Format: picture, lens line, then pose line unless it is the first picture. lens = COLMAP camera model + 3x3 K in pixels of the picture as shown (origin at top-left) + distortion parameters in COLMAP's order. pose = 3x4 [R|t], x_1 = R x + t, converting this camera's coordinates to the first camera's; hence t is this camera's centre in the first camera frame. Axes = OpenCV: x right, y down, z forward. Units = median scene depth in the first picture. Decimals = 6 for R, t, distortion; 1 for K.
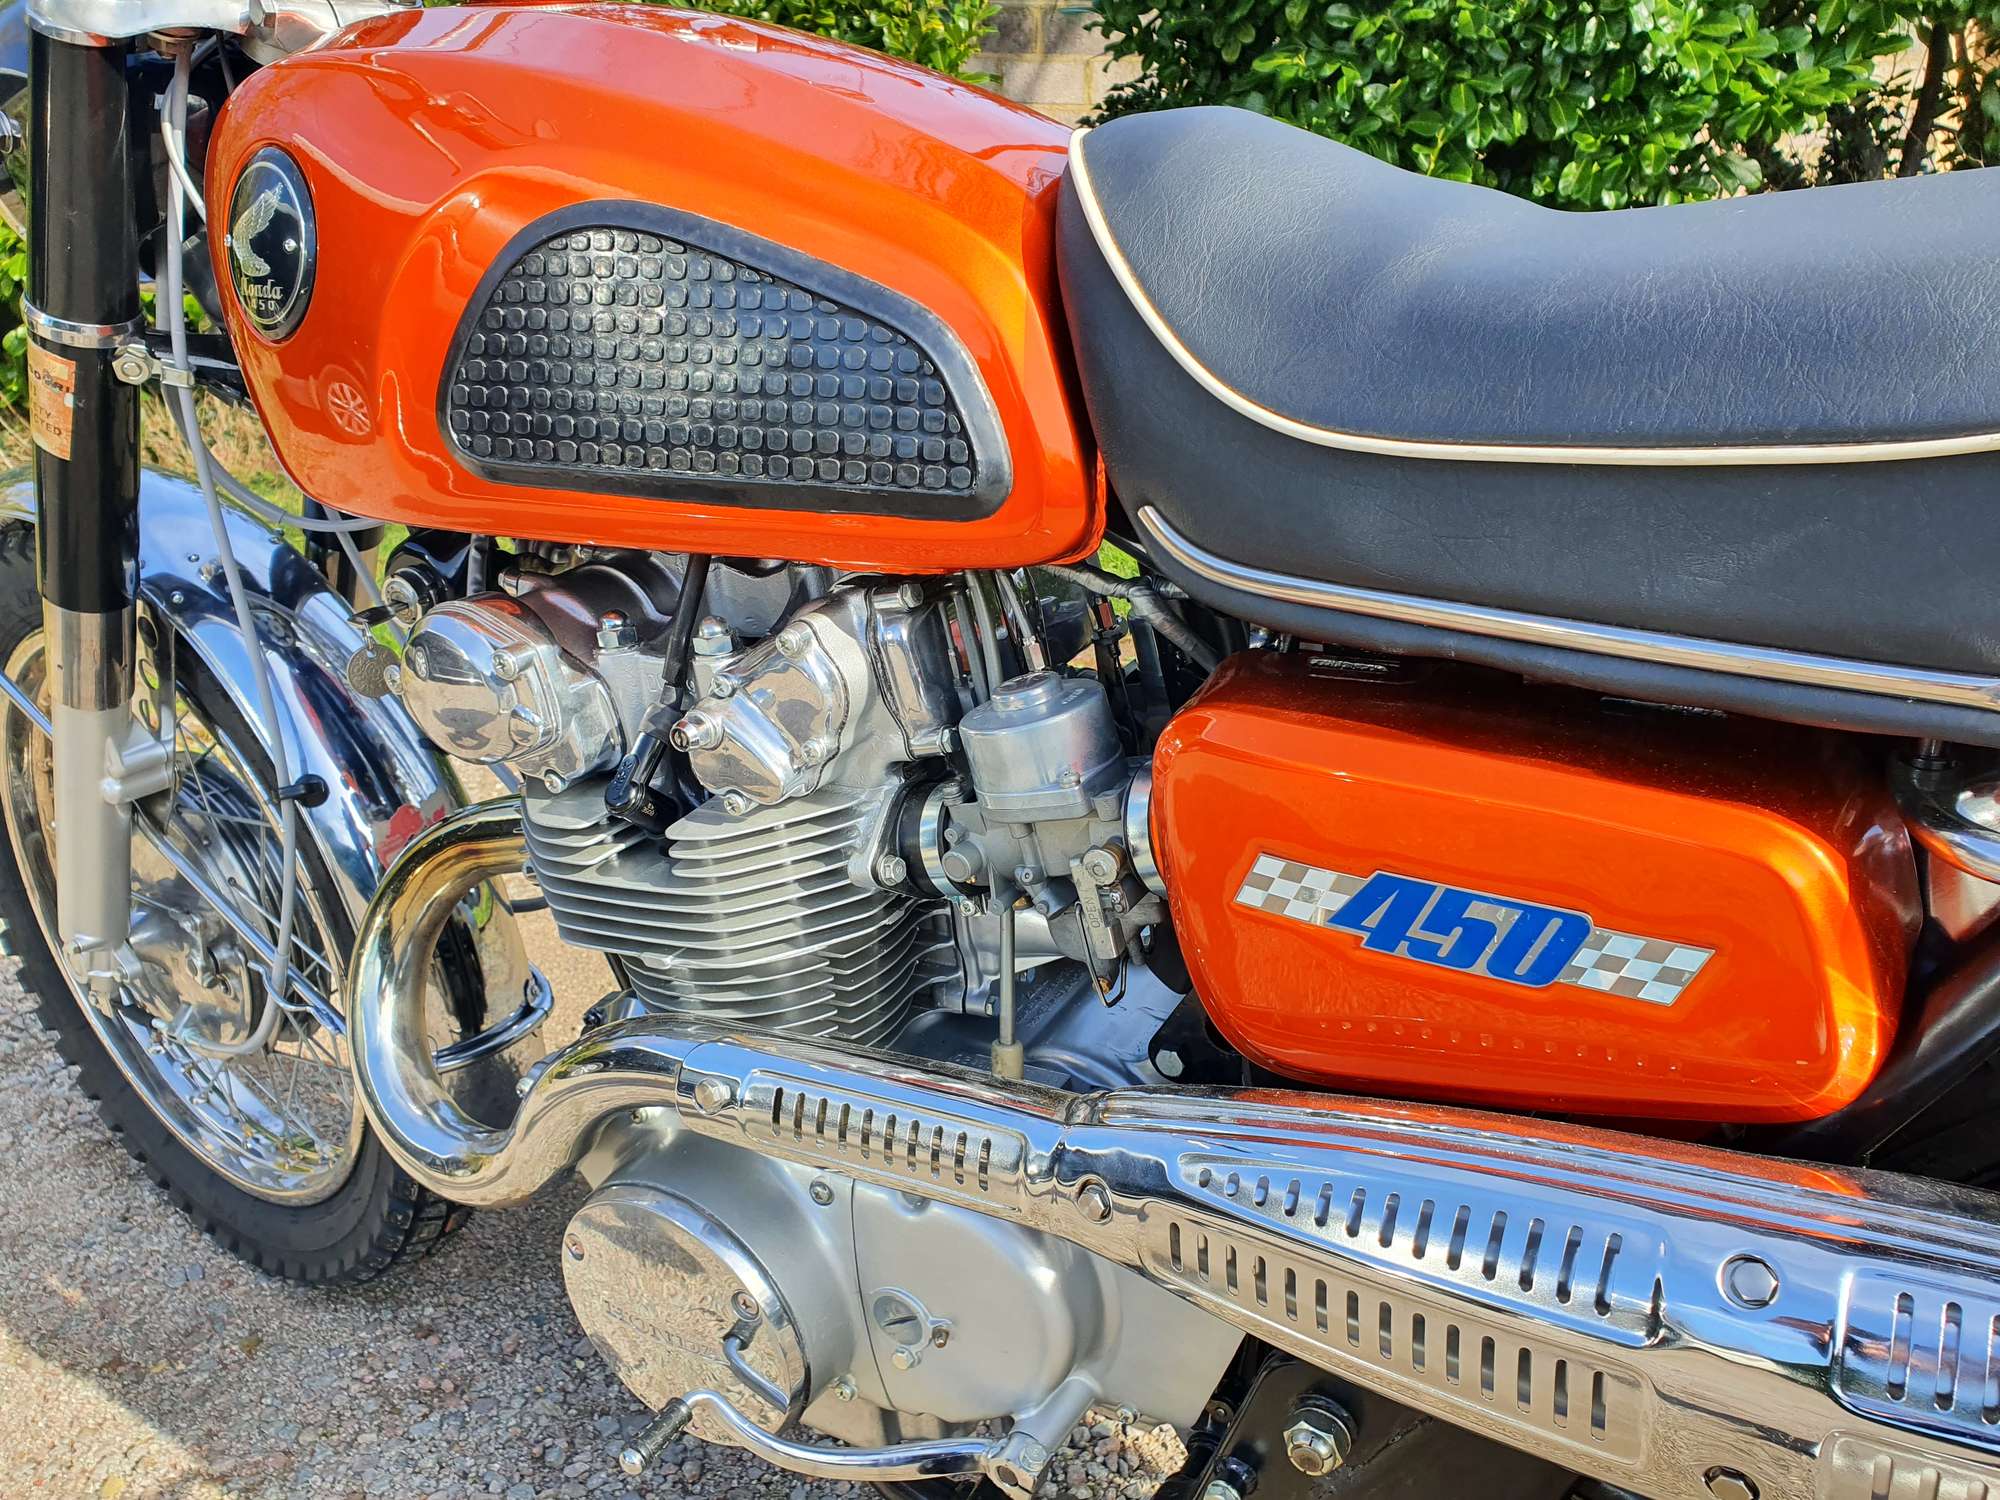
lens RADIAL K [[1574.8, 0, 1000.0], [0, 1574.8, 750.0], [0, 0, 1]] dist [0.065276, -0.006328]
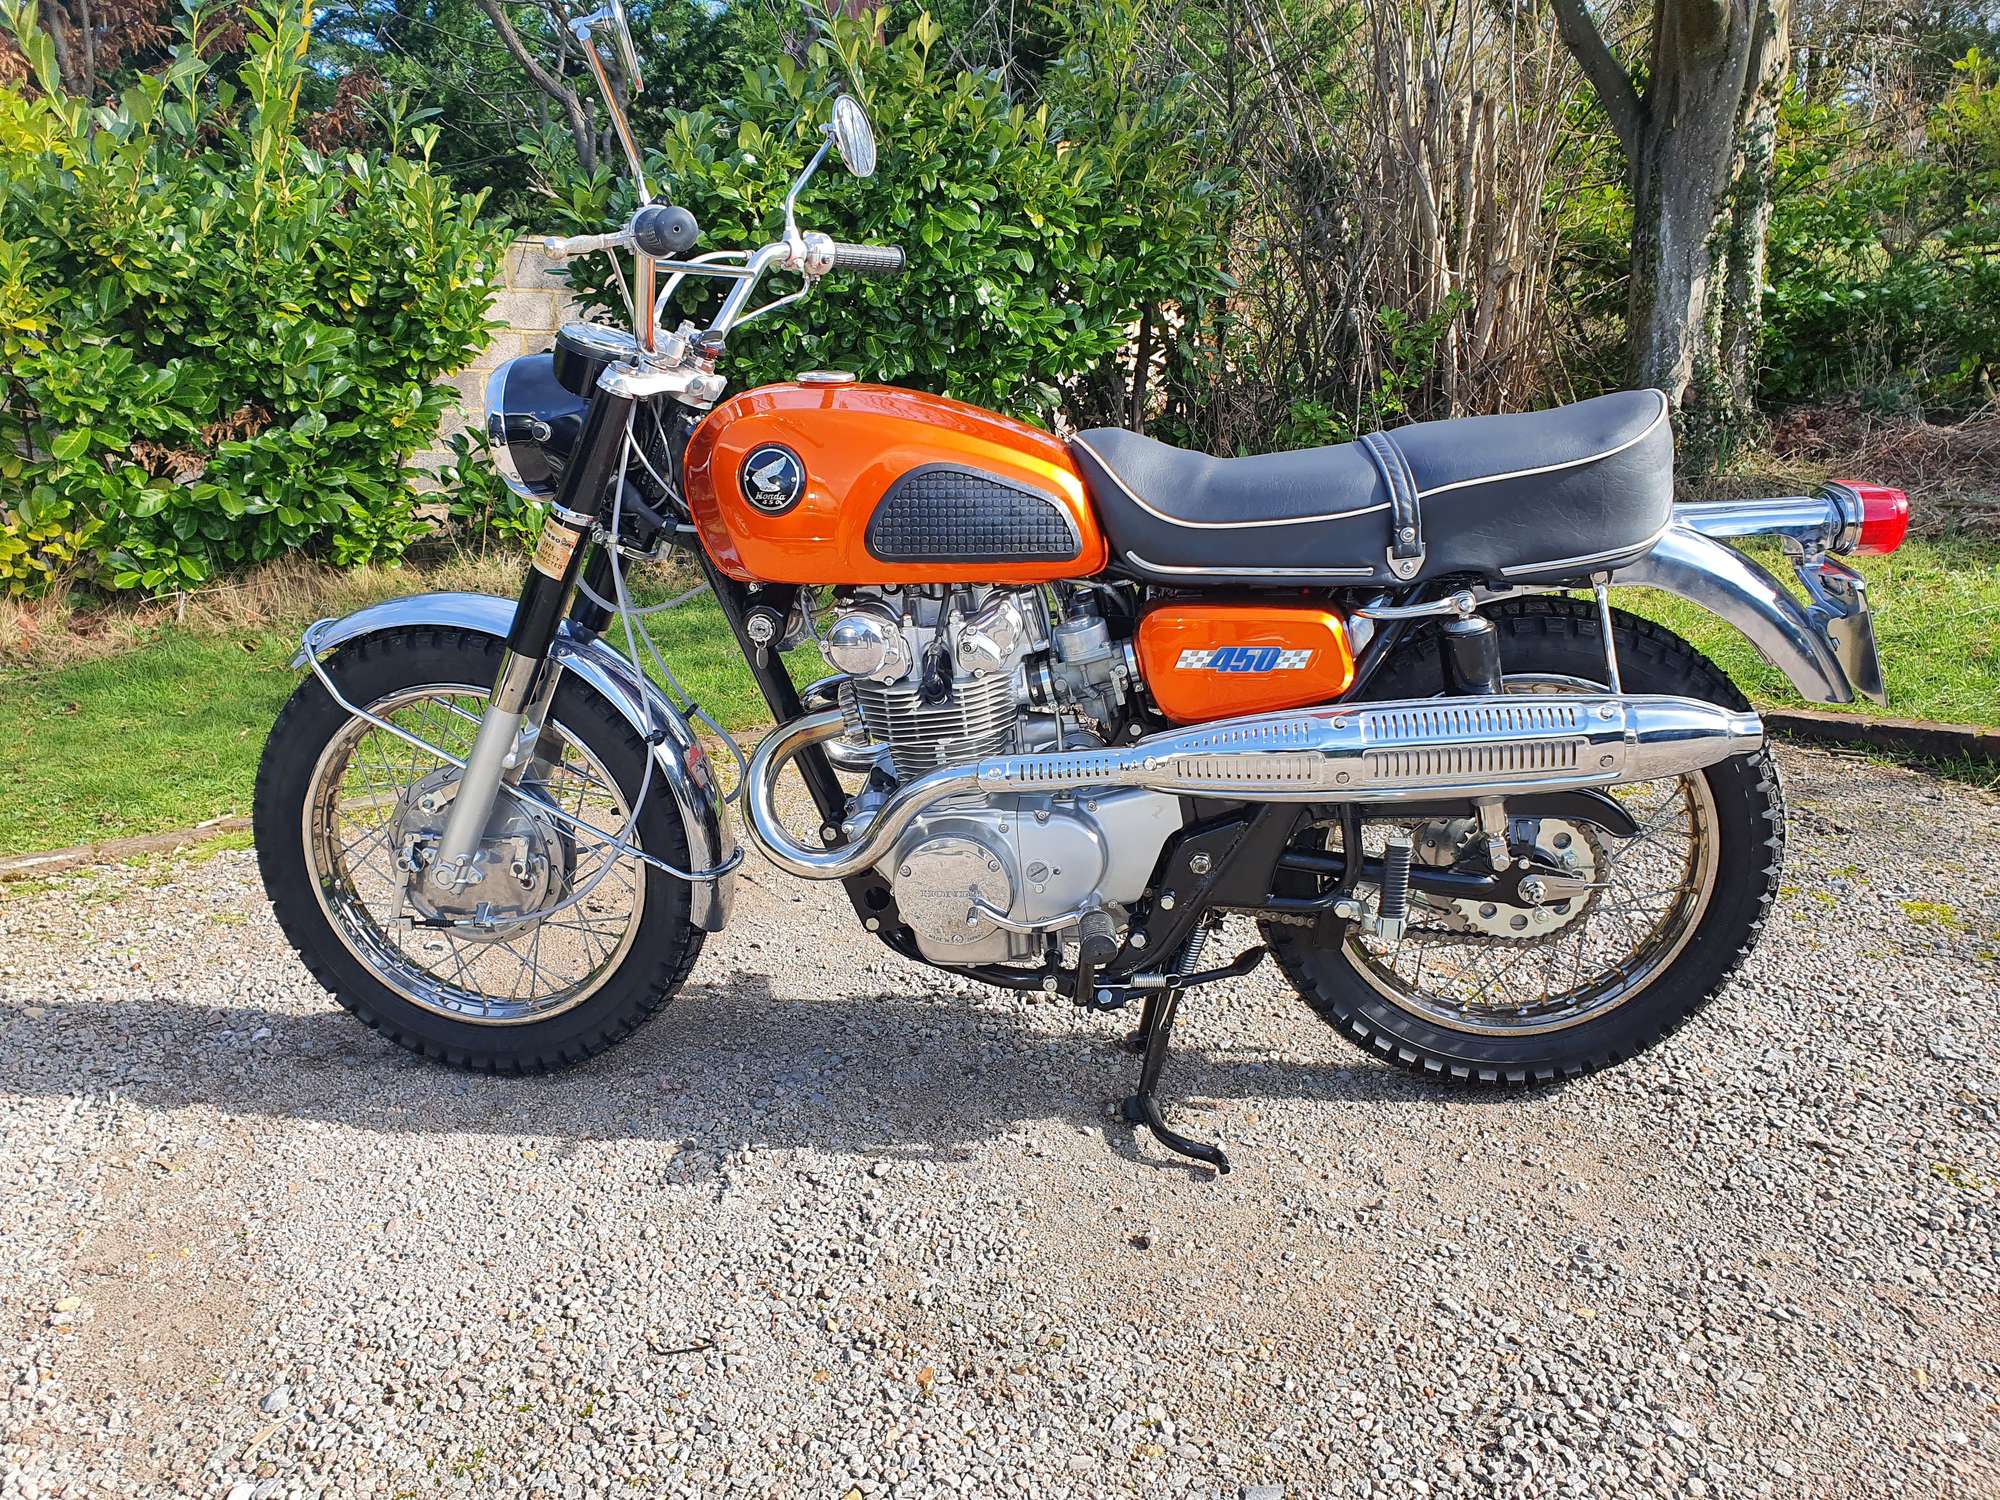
lens RADIAL K [[1574.8, 0, 1000.0], [0, 1574.8, 750.0], [0, 0, 1]] dist [0.065276, -0.006328]
pose [[0.908219, -0.102990, 0.405625, -0.204818], [0.148215, 0.985581, -0.081619, 0.064196], [-0.391370, 0.134248, 0.910388, -0.242474]]
